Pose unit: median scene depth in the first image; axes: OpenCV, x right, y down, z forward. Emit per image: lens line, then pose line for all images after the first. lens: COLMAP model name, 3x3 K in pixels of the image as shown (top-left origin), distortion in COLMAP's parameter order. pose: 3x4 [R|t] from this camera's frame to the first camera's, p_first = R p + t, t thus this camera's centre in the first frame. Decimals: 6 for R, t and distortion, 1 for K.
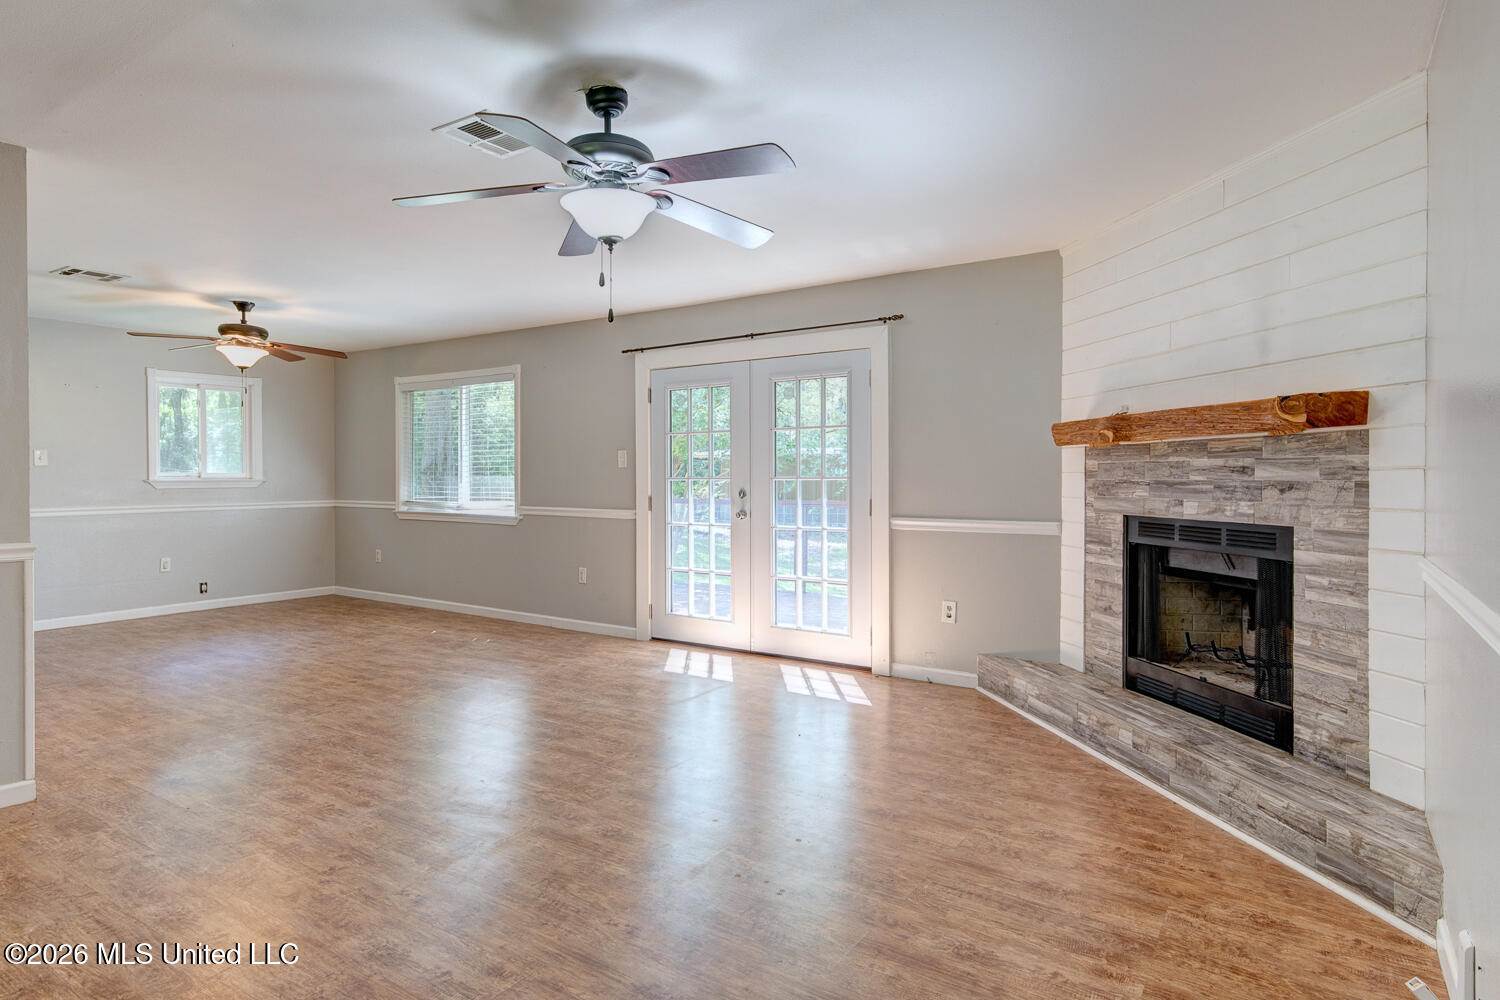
lens RADIAL K [[811.5, 0, 739.7], [0, 811.5, 474.1], [0, 0, 1]] dist [0.008502, 0.000408]
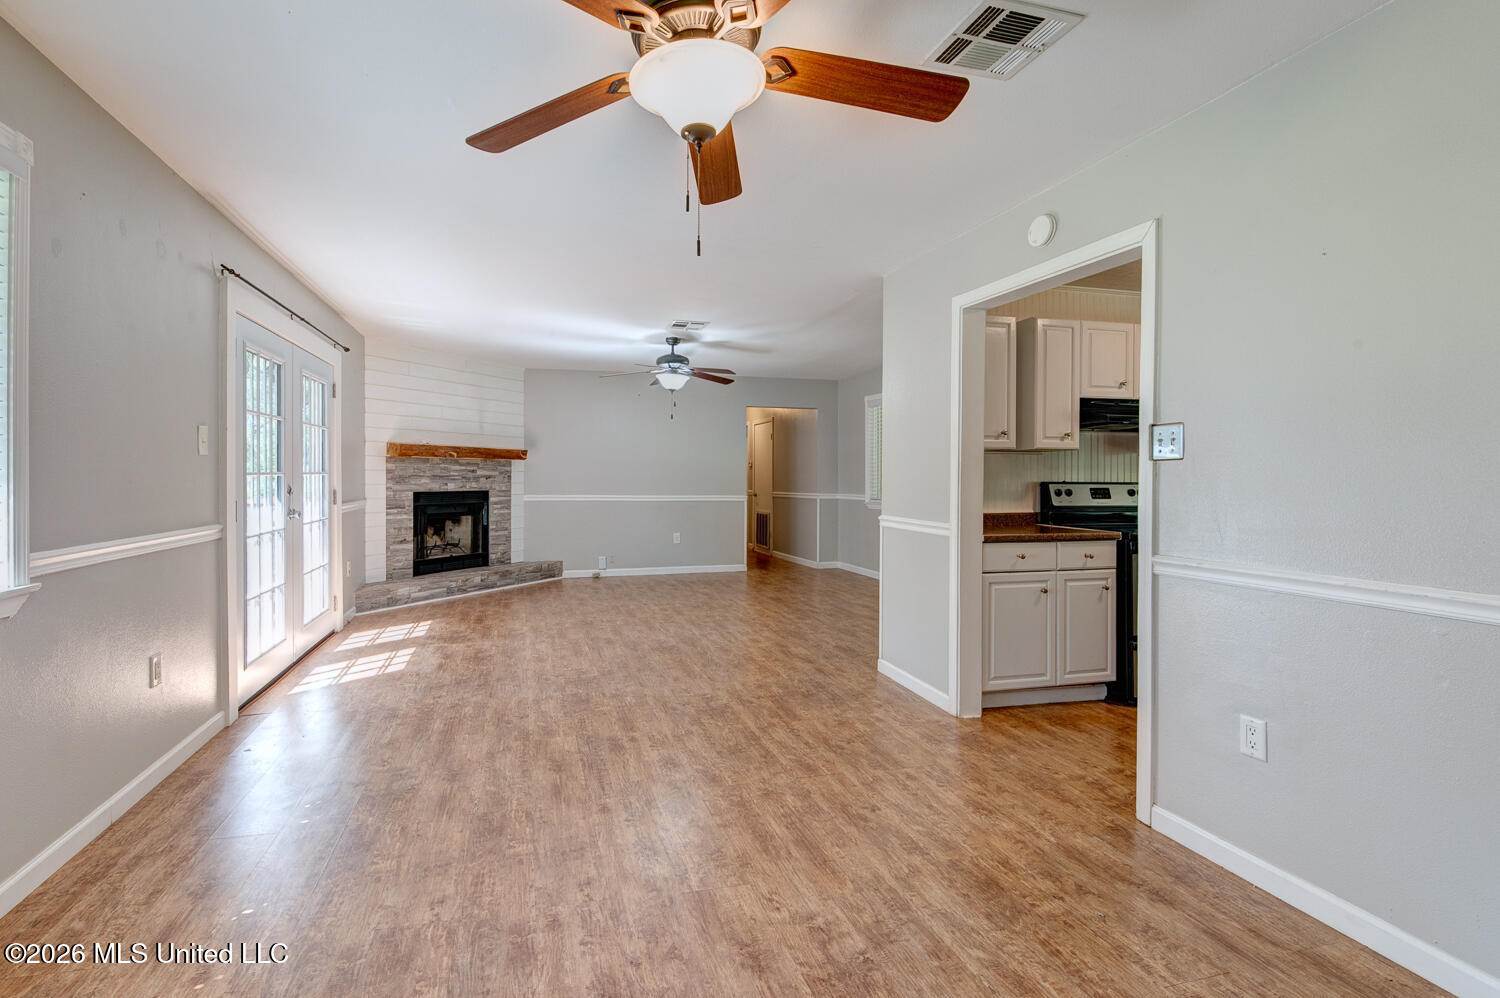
lens RADIAL K [[672.9, 0, 688.8], [0, 672.9, 482.8], [0, 0, 1]] dist [-0.001761, -0.003903]
pose [[-0.746887, -0.010418, 0.664869, -1.146597], [-0.007467, 0.999946, 0.007280, 0.010066], [-0.664909, 0.000473, -0.746924, 1.780203]]
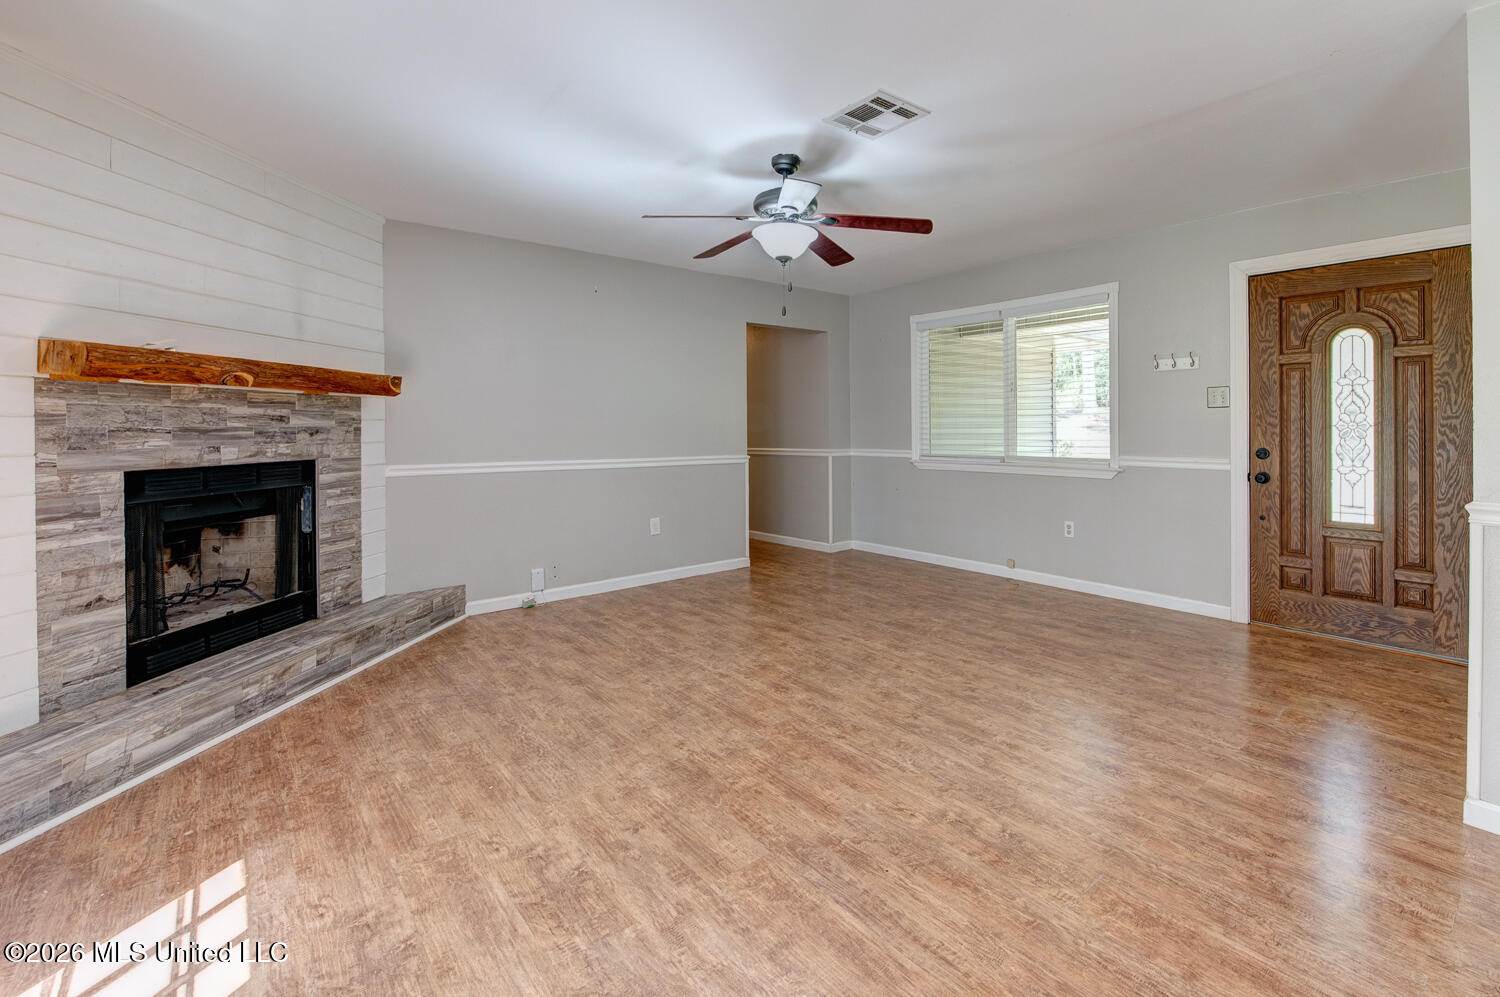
lens RADIAL K [[672.9, 0, 764.1], [0, 672.9, 429.1], [0, 0, 1]] dist [-0.001761, -0.003903]
pose [[-0.959025, 0.002308, 0.283312, -0.307793], [0.002455, 0.999997, 0.000164, 0.010258], [-0.283311, 0.000853, -0.959028, 1.436033]]
